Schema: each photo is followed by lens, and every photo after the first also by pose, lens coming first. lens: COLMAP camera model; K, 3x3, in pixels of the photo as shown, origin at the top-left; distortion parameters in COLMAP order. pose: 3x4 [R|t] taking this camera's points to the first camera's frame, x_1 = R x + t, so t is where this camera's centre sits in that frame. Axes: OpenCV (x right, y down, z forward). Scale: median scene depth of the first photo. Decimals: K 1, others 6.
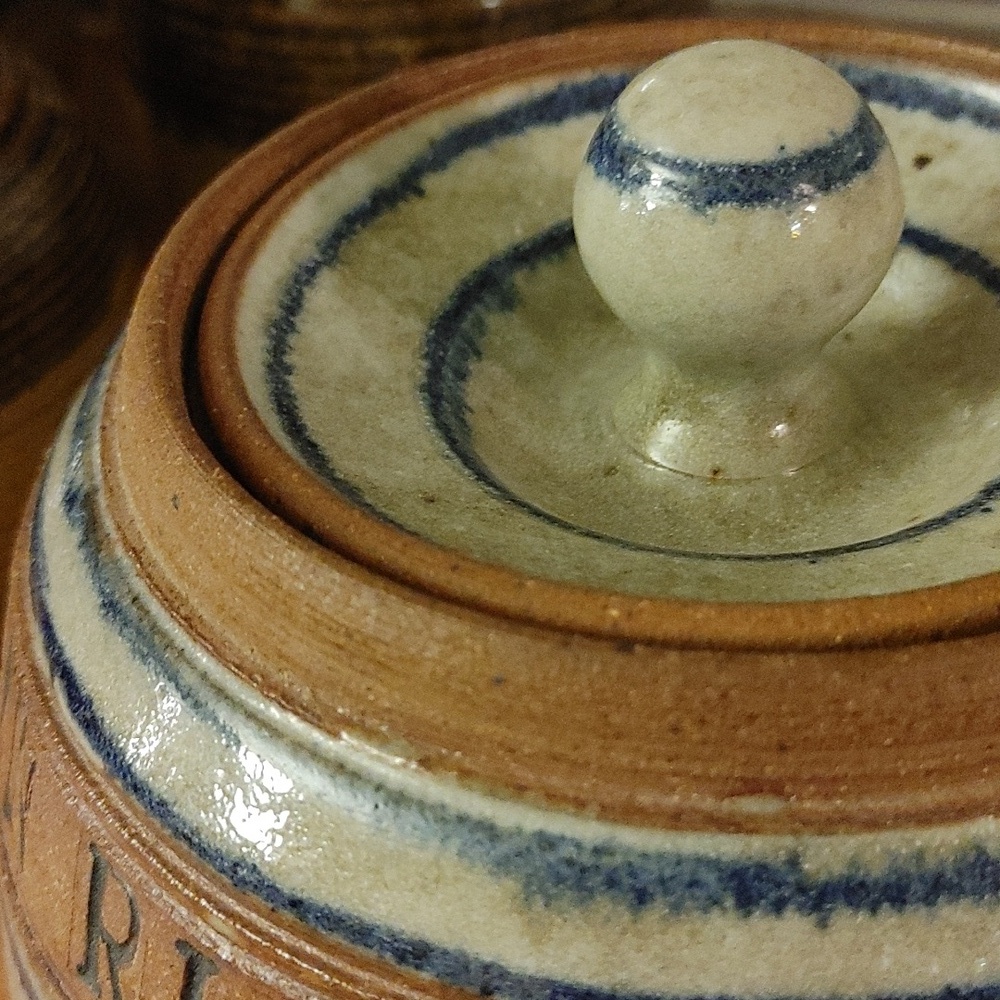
lens RADIAL K [[1770.5, 0, 500.0], [0, 1770.5, 500.0], [0, 0, 1]] dist [0.026818, 0.007495]
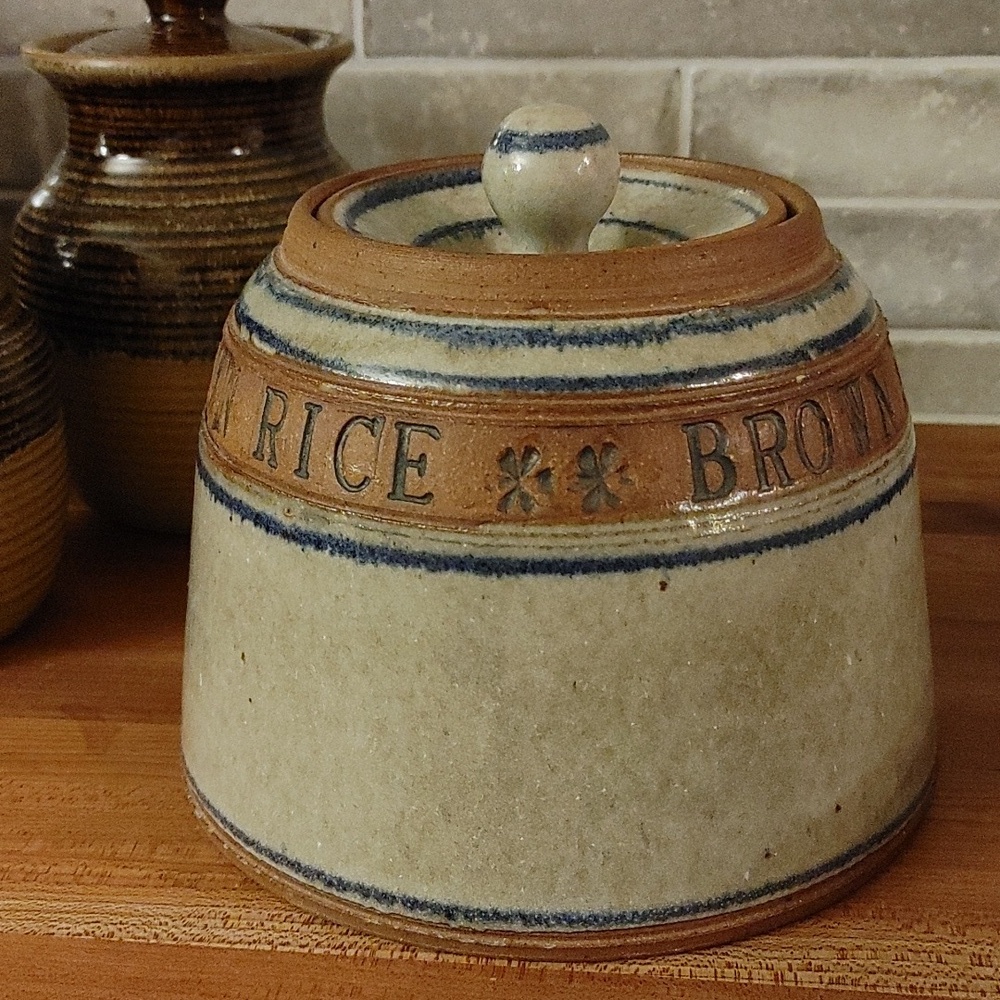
lens RADIAL K [[1770.5, 0, 500.0], [0, 1770.5, 500.0], [0, 0, 1]] dist [0.026818, 0.007495]
pose [[0.999294, 0.035878, 0.011123, 0.069507], [-0.031924, 0.967245, -0.251829, 1.115736], [-0.019794, 0.251296, 0.967708, -1.488848]]
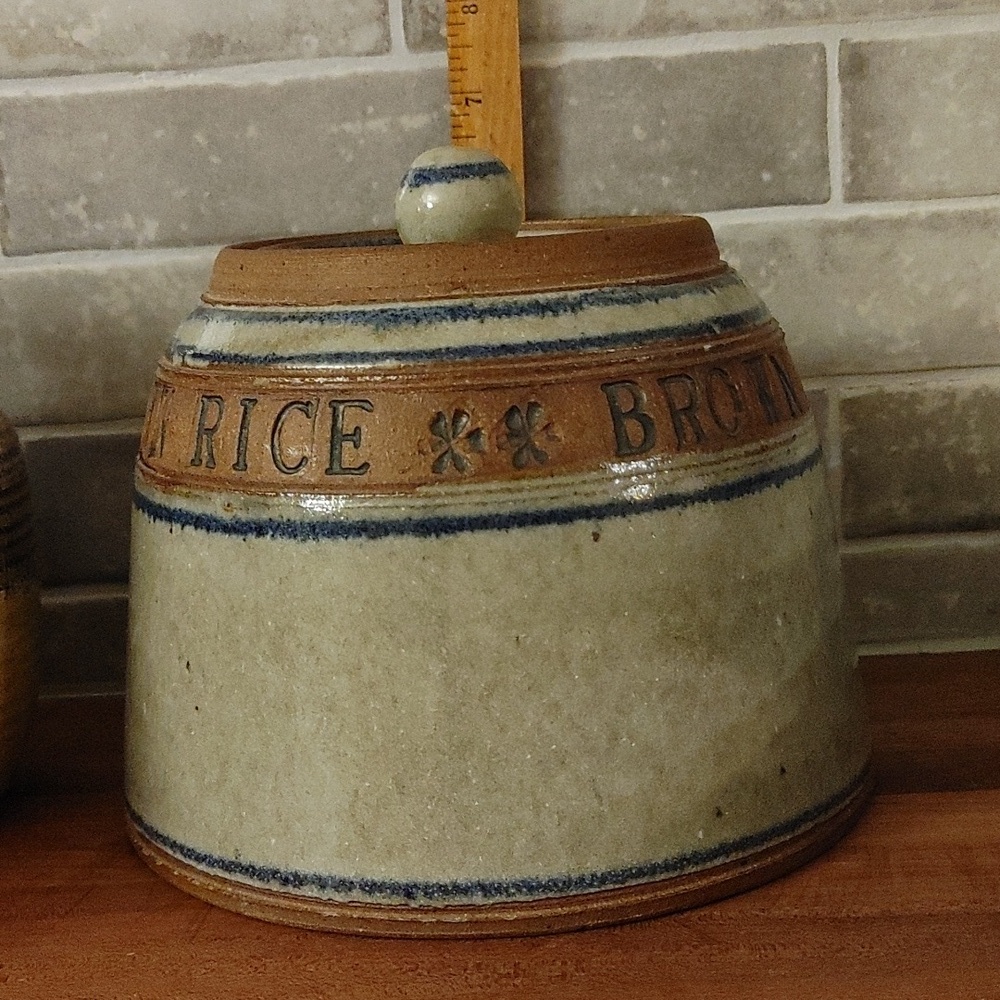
lens RADIAL K [[1770.5, 0, 500.0], [0, 1770.5, 500.0], [0, 0, 1]] dist [0.026818, 0.007495]
pose [[0.997518, -0.023693, 0.066300, 0.017775], [0.049821, 0.902917, -0.426917, 1.679940], [-0.049749, 0.429161, 0.901857, -1.399383]]
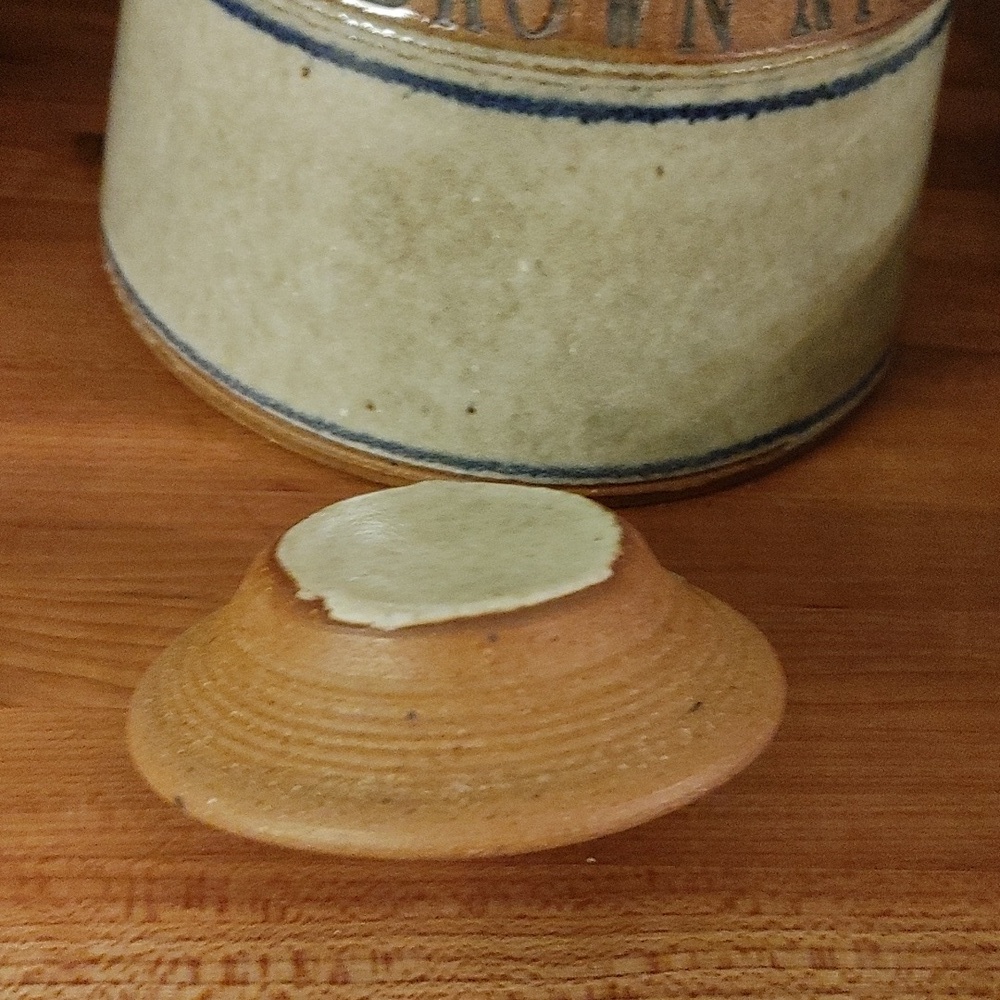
lens RADIAL K [[1770.5, 0, 500.0], [0, 1770.5, 500.0], [0, 0, 1]] dist [0.026818, 0.007495]
pose [[0.695424, 0.569501, -0.438240, 1.902435], [-0.530962, 0.818162, 0.220658, 0.372401], [0.484216, 0.079238, 0.871353, -0.814098]]
